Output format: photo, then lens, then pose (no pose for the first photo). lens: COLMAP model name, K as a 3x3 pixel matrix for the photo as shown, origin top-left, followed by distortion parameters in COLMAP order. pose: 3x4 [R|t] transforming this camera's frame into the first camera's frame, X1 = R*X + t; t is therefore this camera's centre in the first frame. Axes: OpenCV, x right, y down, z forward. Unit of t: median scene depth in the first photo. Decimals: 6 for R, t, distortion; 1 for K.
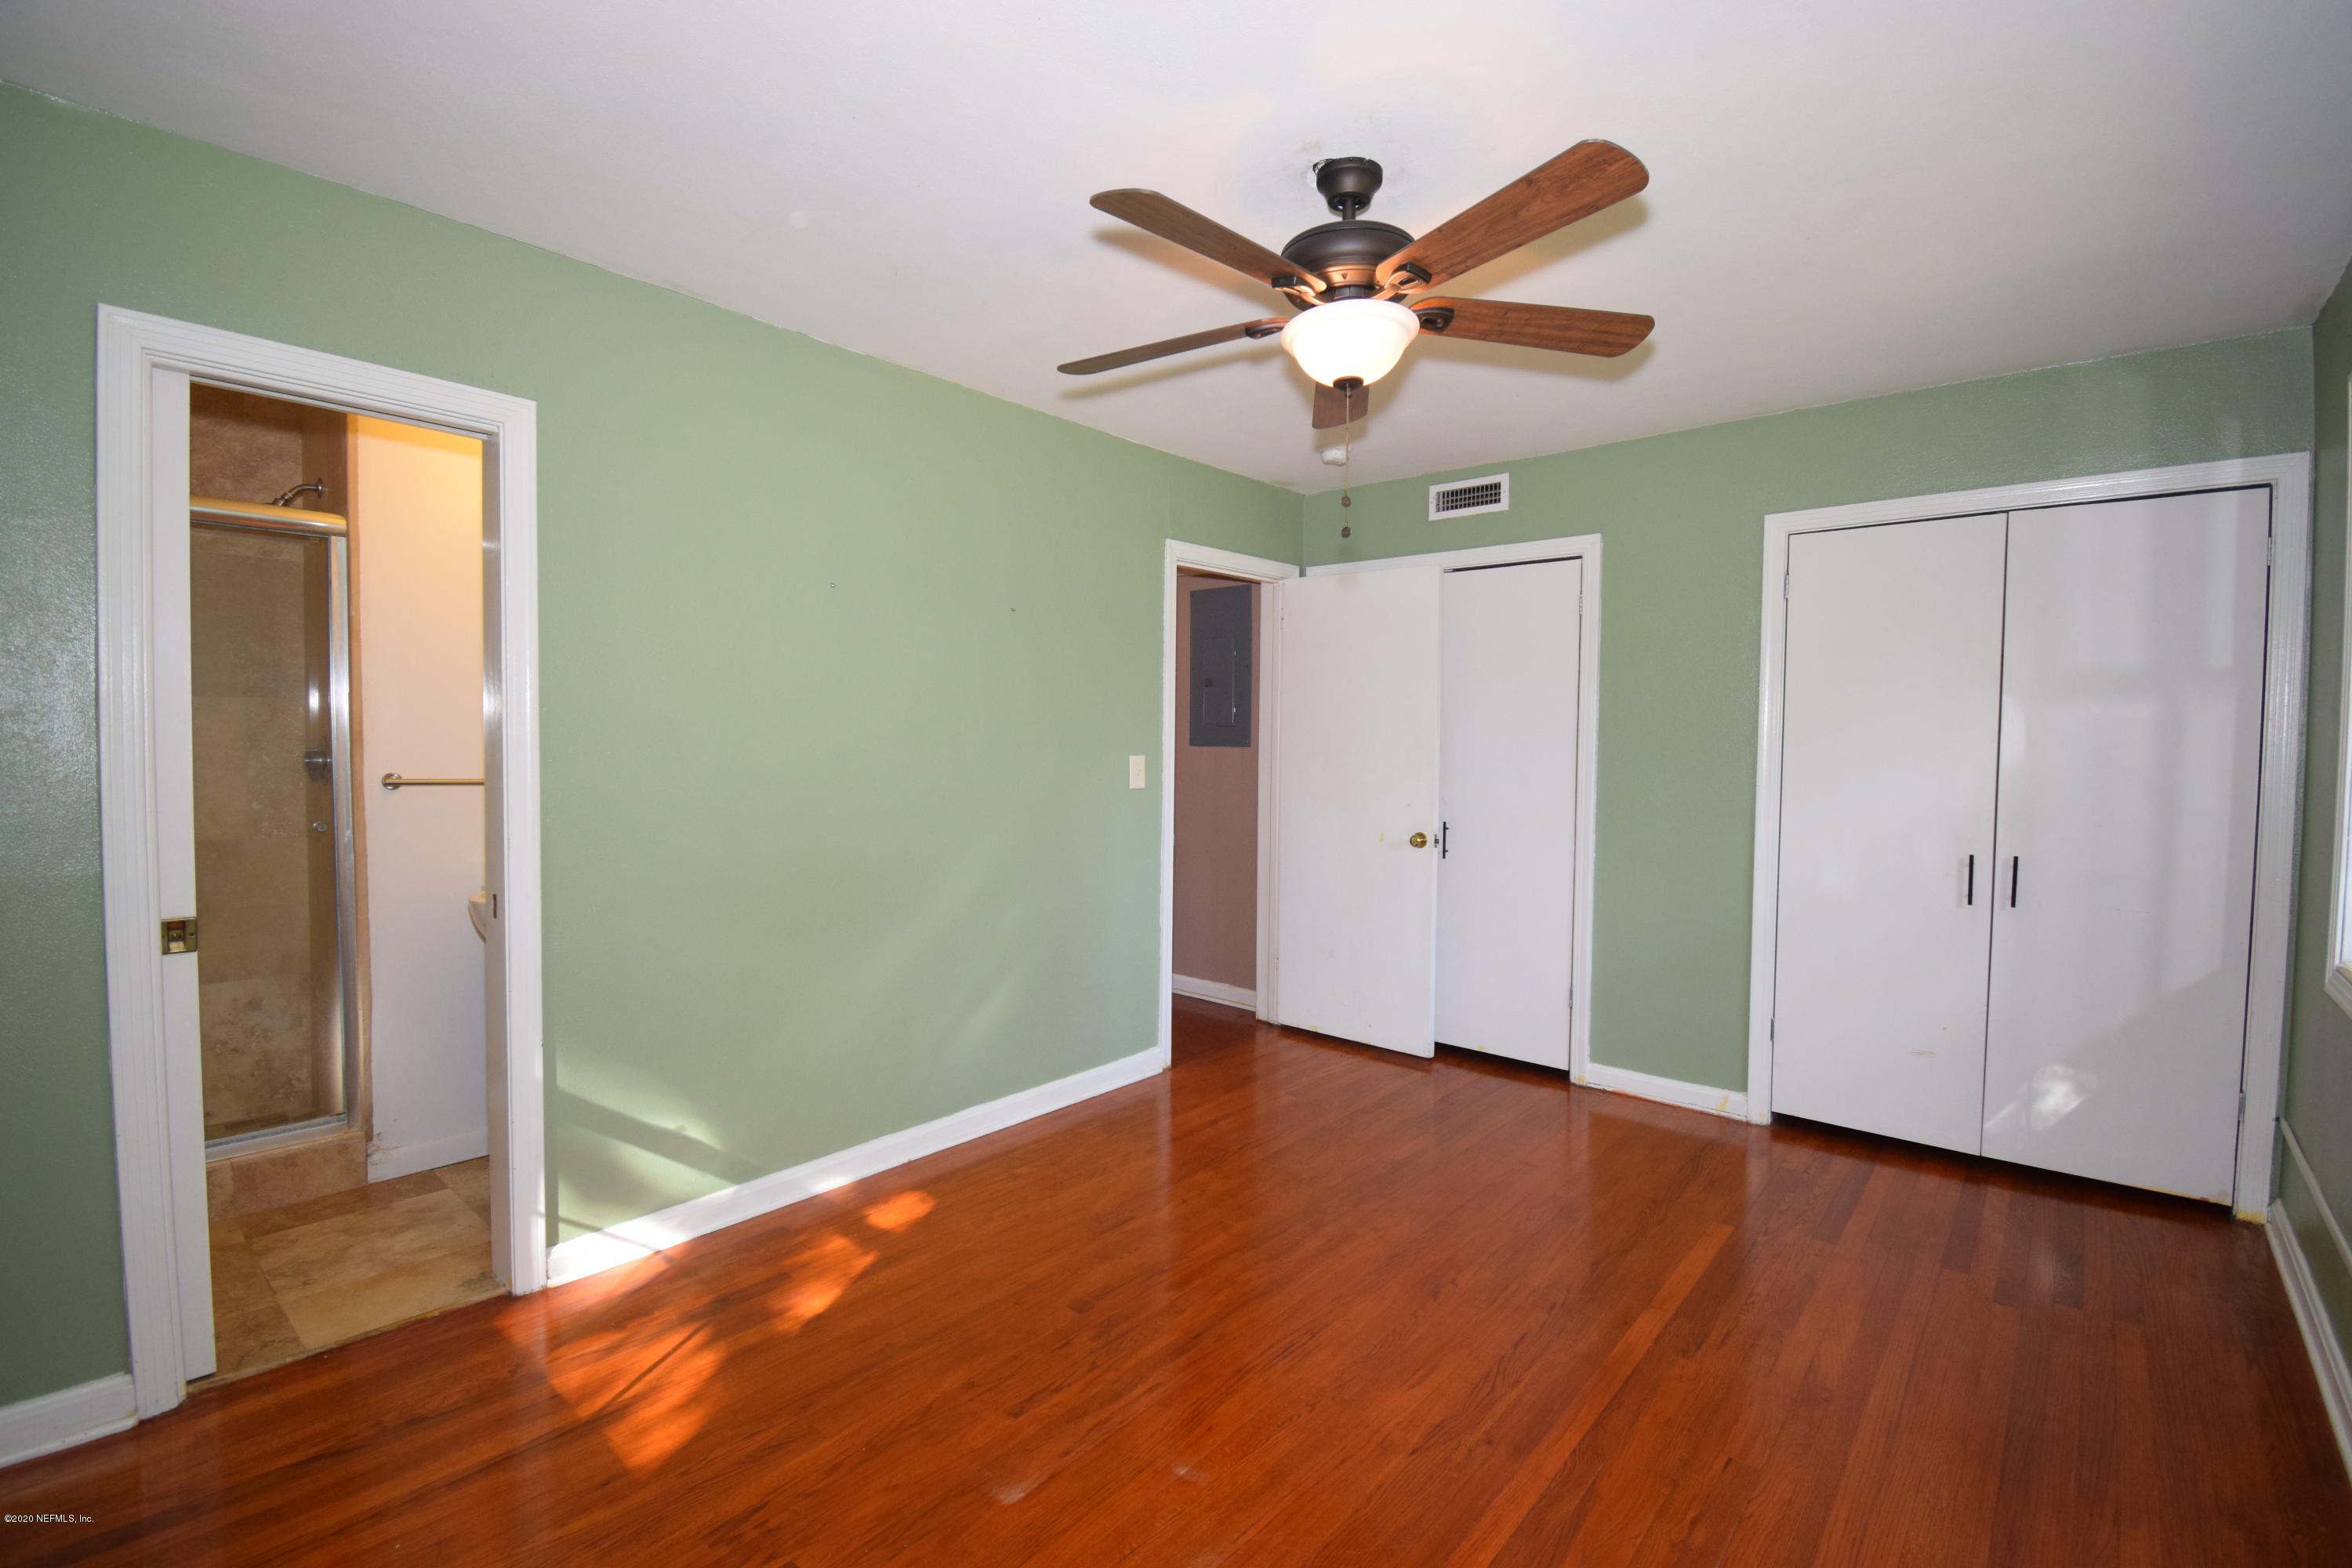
lens RADIAL K [[1033.3, 0, 1193.2], [0, 1033.3, 775.1], [0, 0, 1]] dist [0.021683, -0.027175]
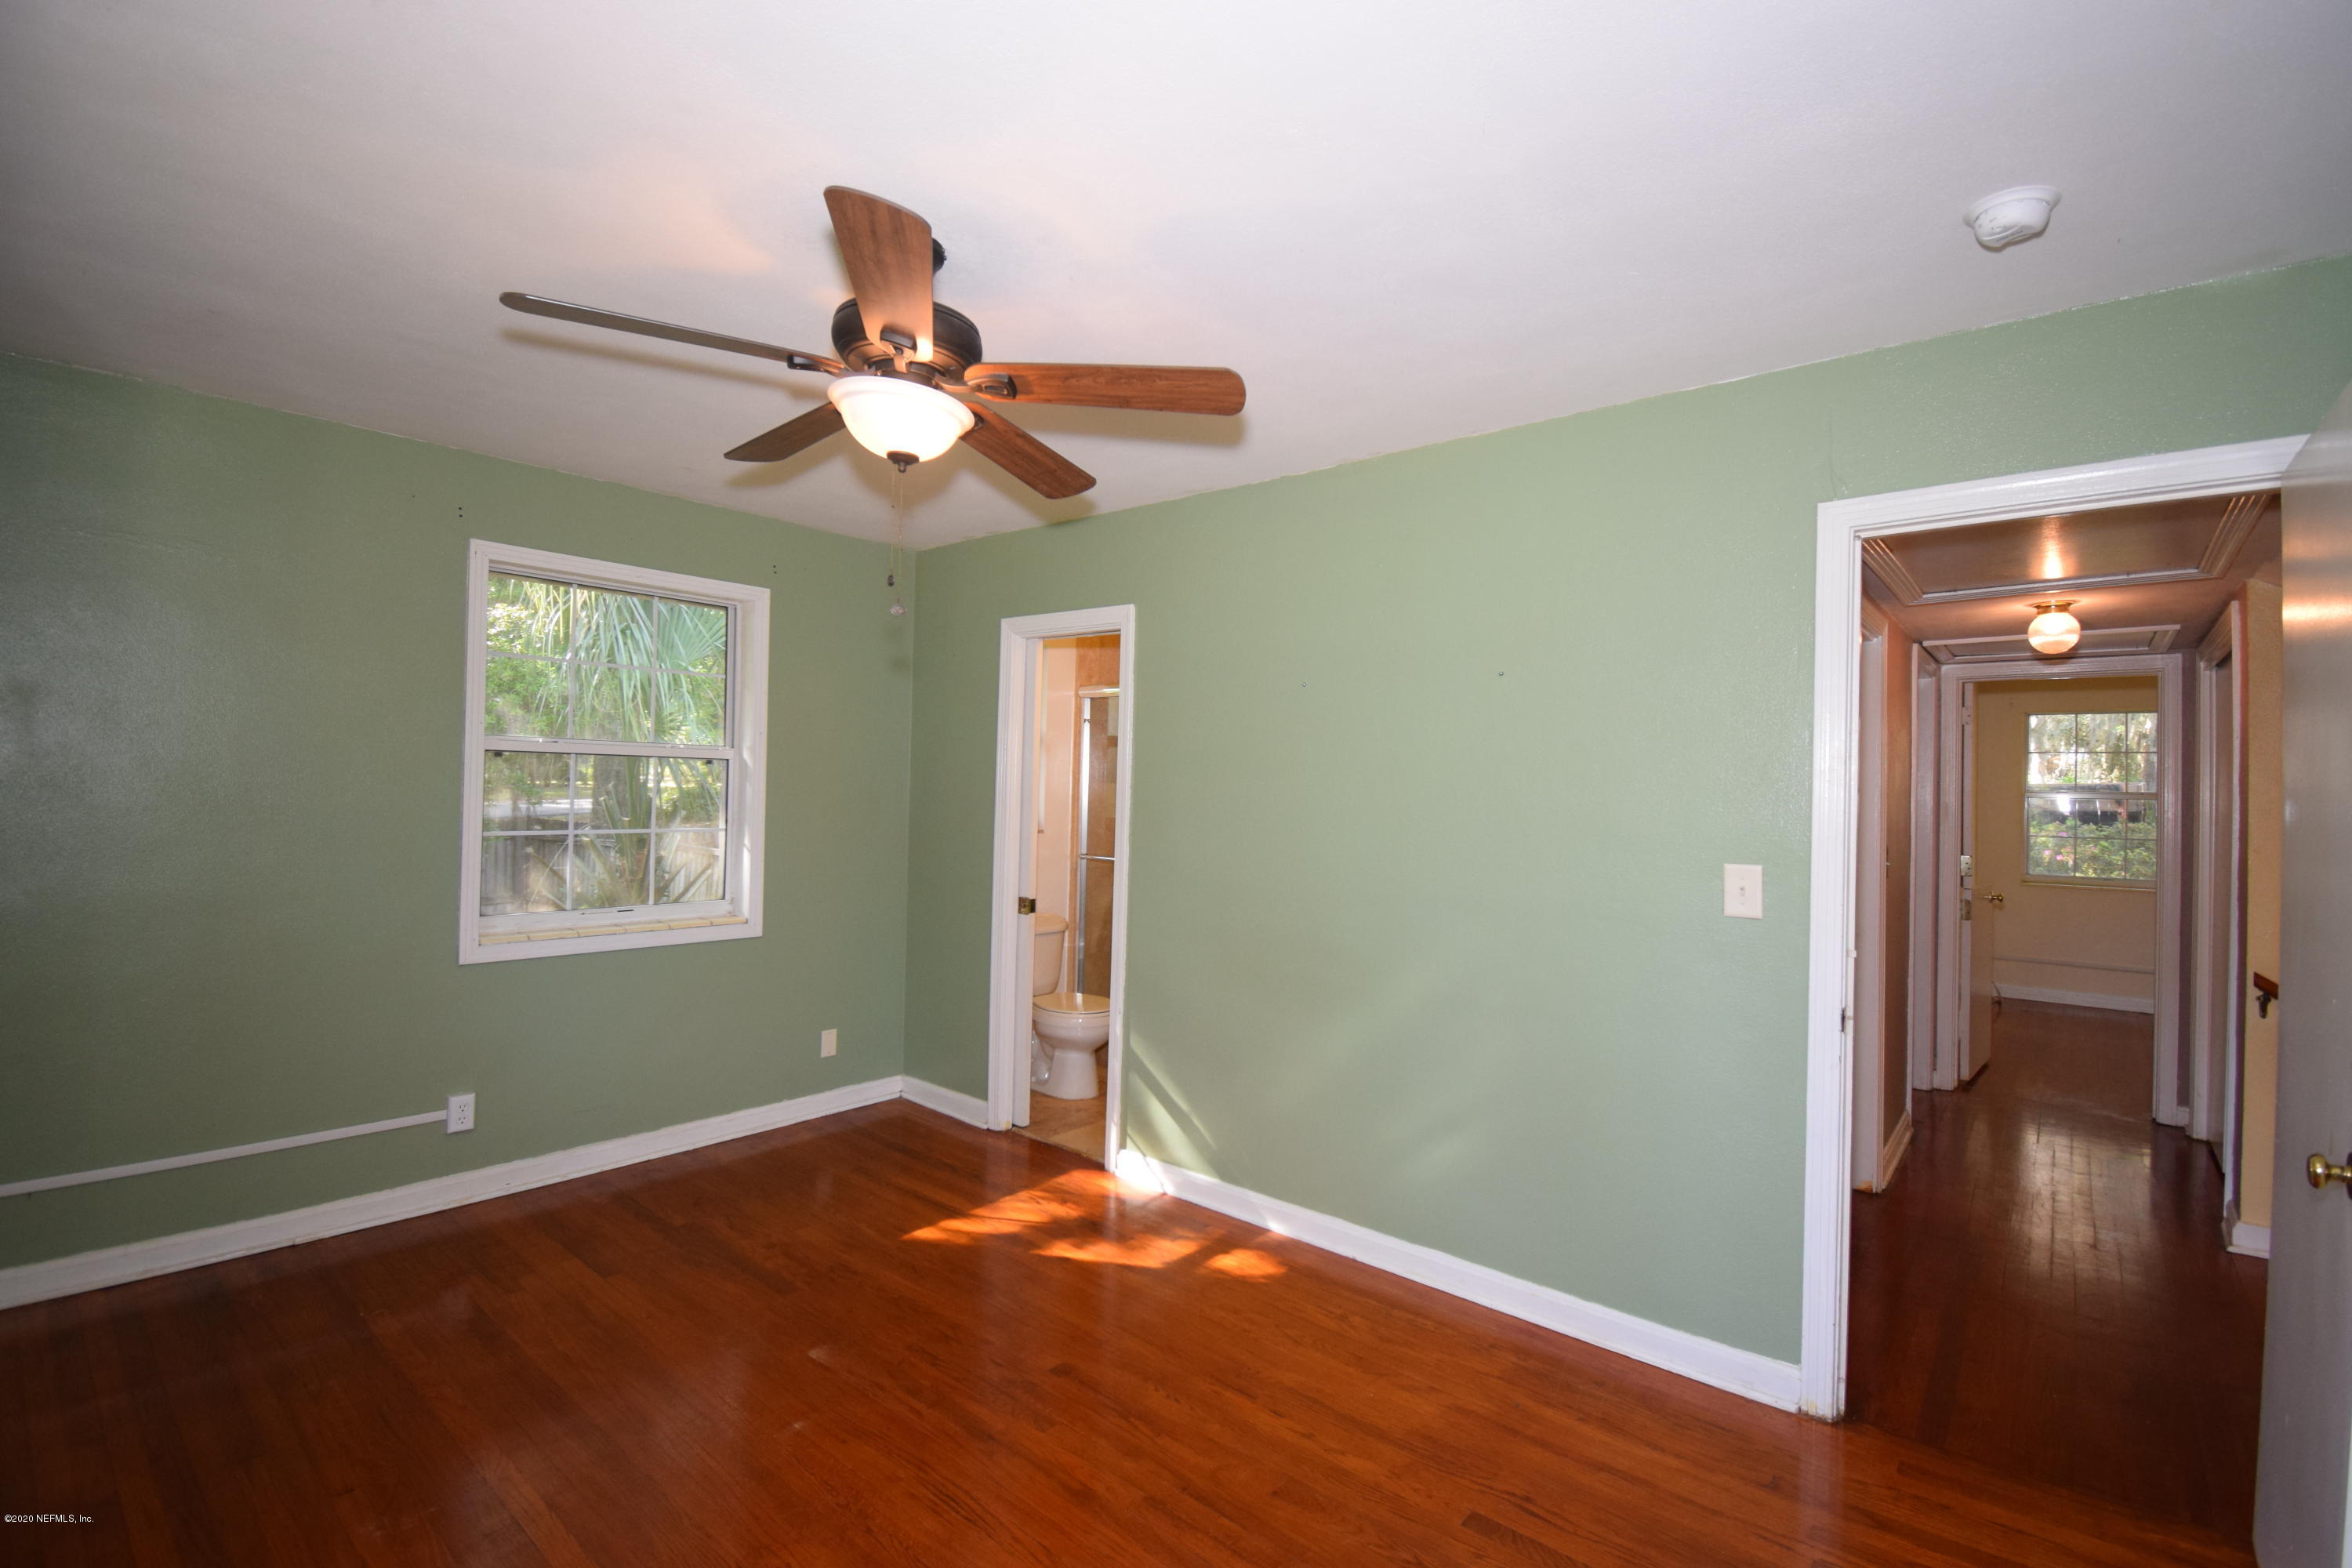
lens RADIAL K [[1033.3, 0, 1193.2], [0, 1033.3, 775.1], [0, 0, 1]] dist [0.021683, -0.027175]
pose [[0.014931, -0.023228, -0.999619, 0.729155], [-0.056460, 0.998116, -0.024036, -0.049318], [0.998293, 0.056797, 0.013591, 0.836887]]
